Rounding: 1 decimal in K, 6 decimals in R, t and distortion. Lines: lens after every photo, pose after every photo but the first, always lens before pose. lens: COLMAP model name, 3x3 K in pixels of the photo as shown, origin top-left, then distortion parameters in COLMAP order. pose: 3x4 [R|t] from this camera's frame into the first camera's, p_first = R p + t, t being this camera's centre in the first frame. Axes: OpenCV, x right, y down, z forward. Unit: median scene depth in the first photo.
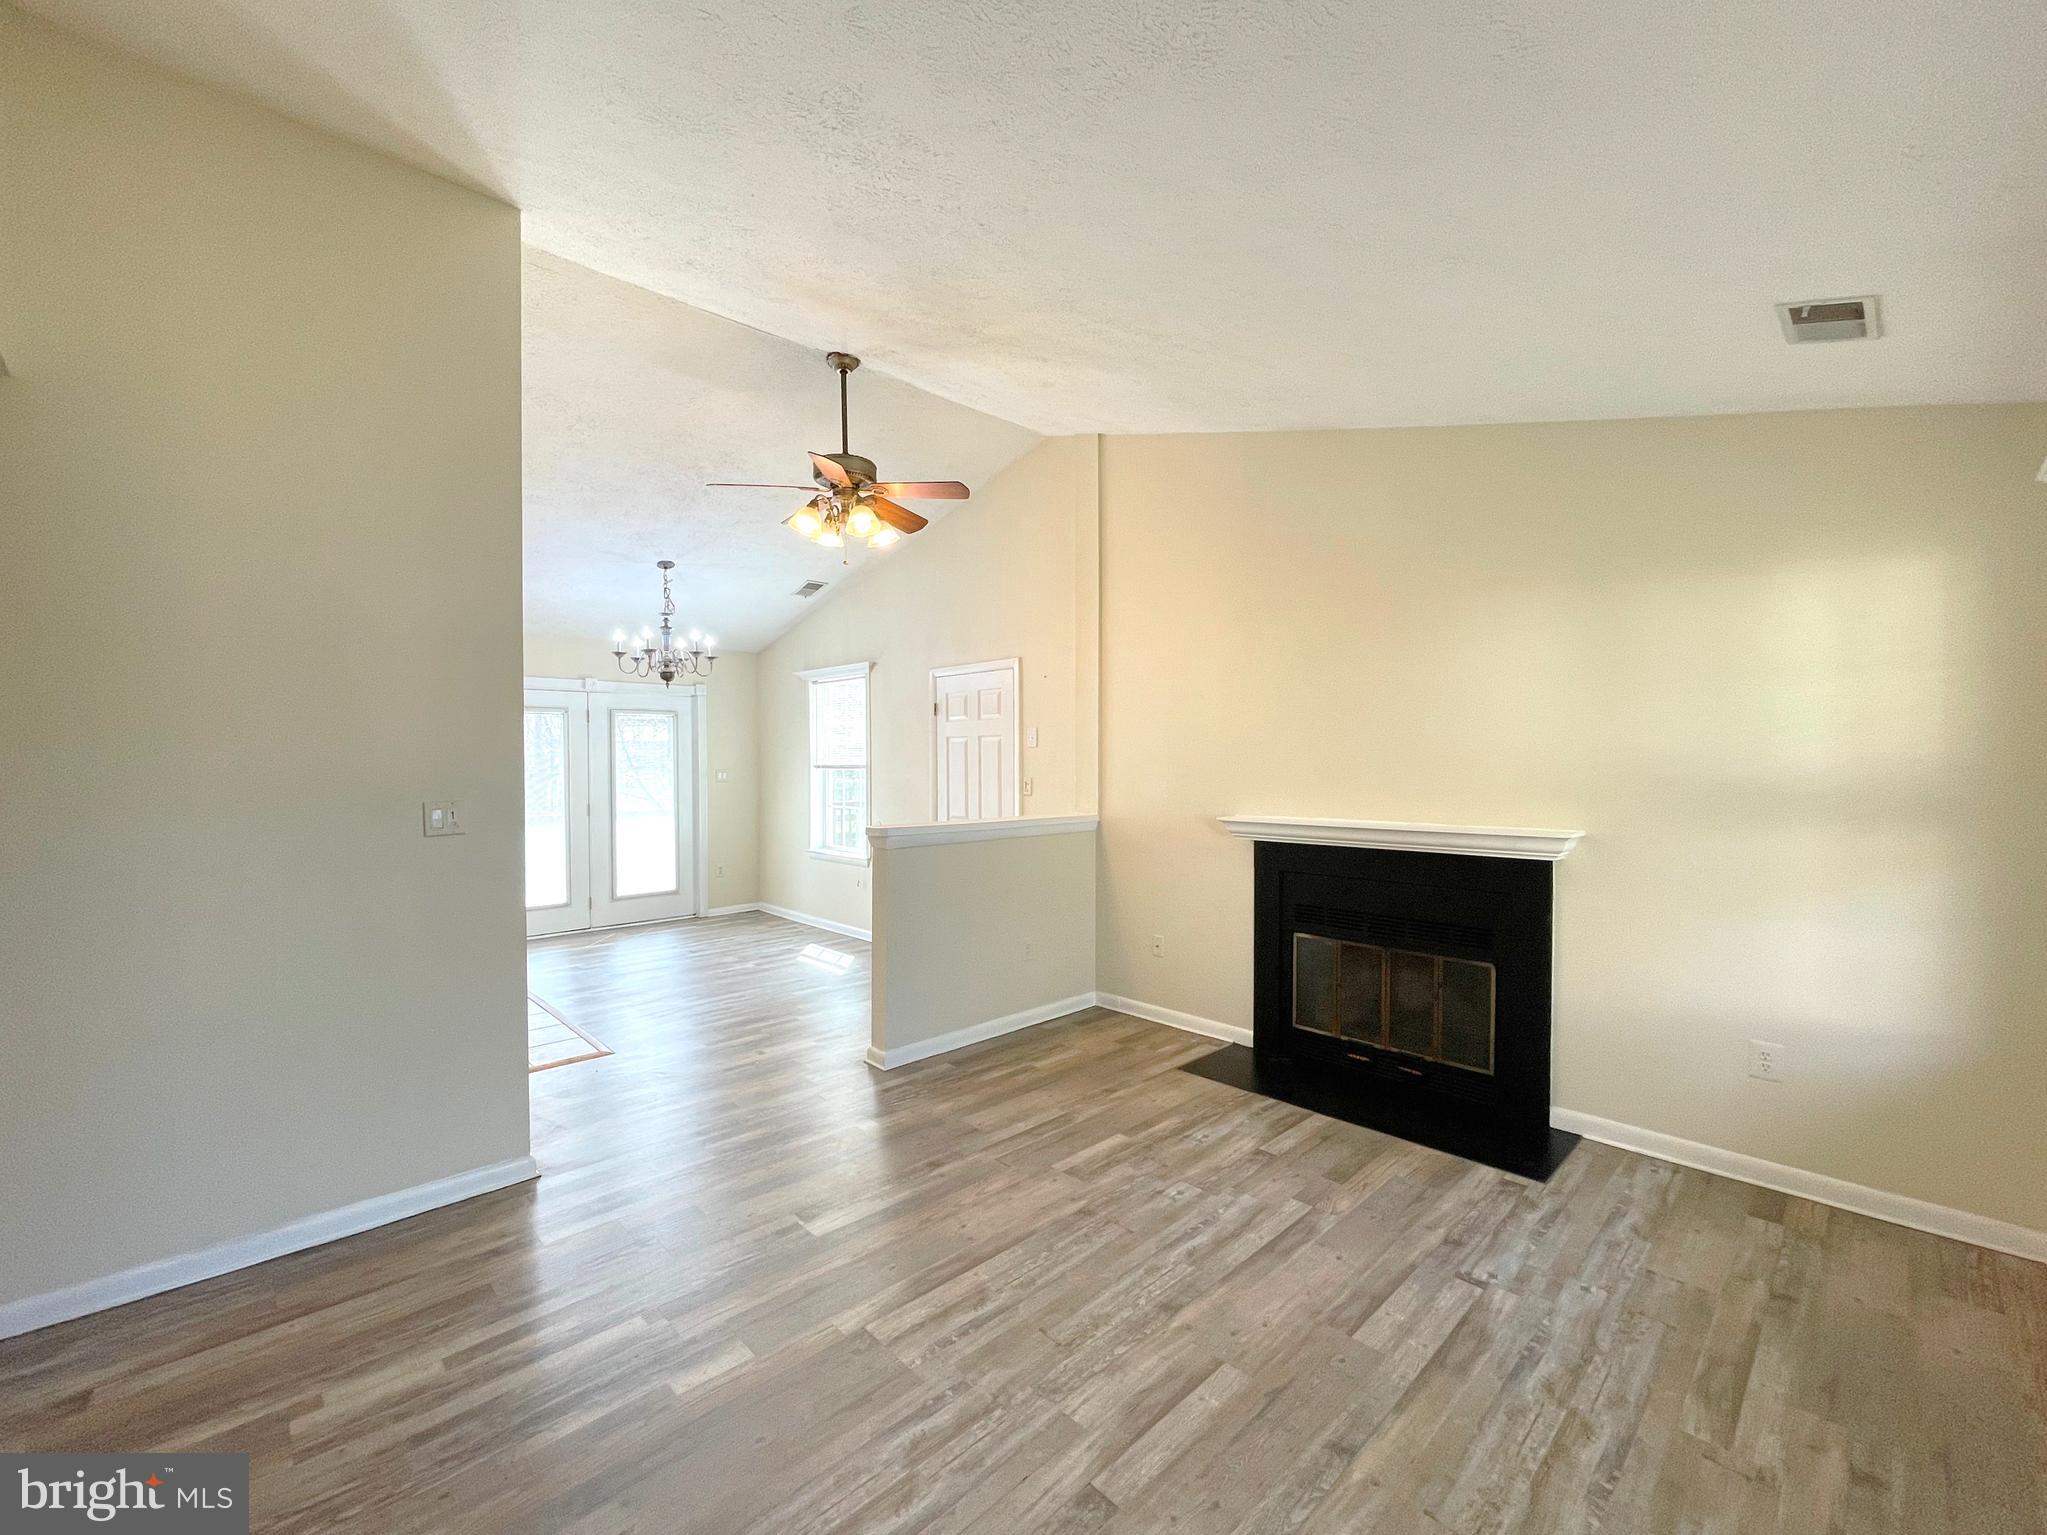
lens RADIAL K [[841.8, 0, 1034.3], [0, 841.8, 764.9], [0, 0, 1]] dist [-0.006166, 0.002984]
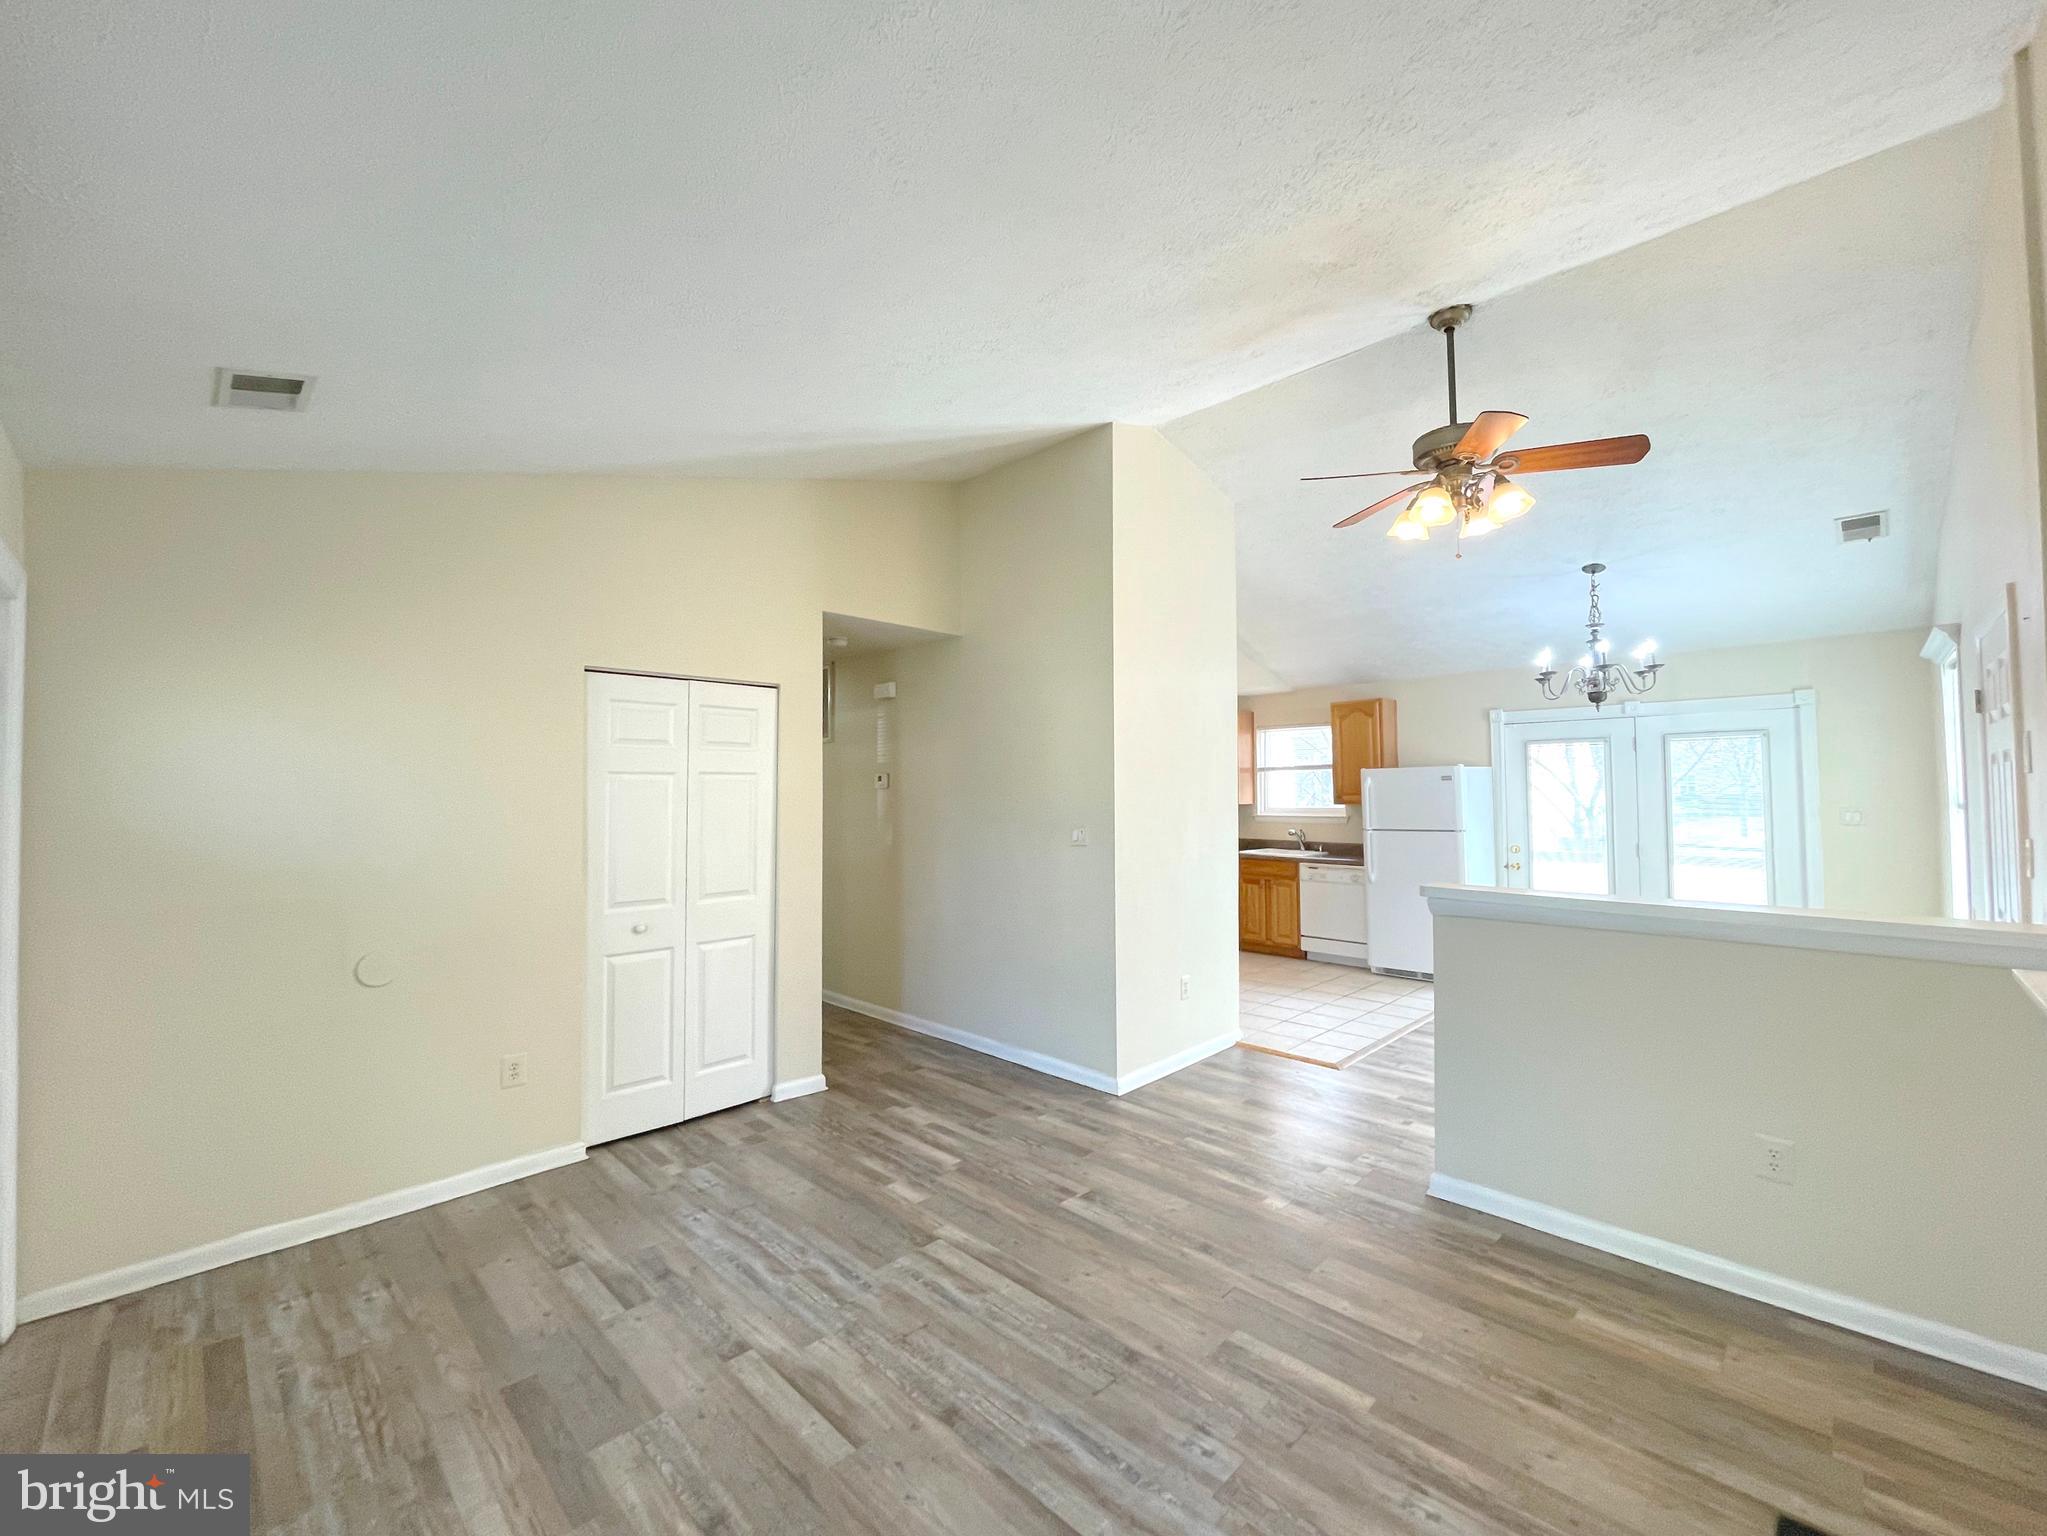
lens RADIAL K [[841.8, 0, 1014.7], [0, 841.8, 763.3], [0, 0, 1]] dist [-0.006166, 0.002984]
pose [[0.015496, -0.031798, -0.999374, 0.766471], [-0.002499, 0.999490, -0.031840, -0.018396], [0.999877, 0.002991, 0.015409, 0.743404]]
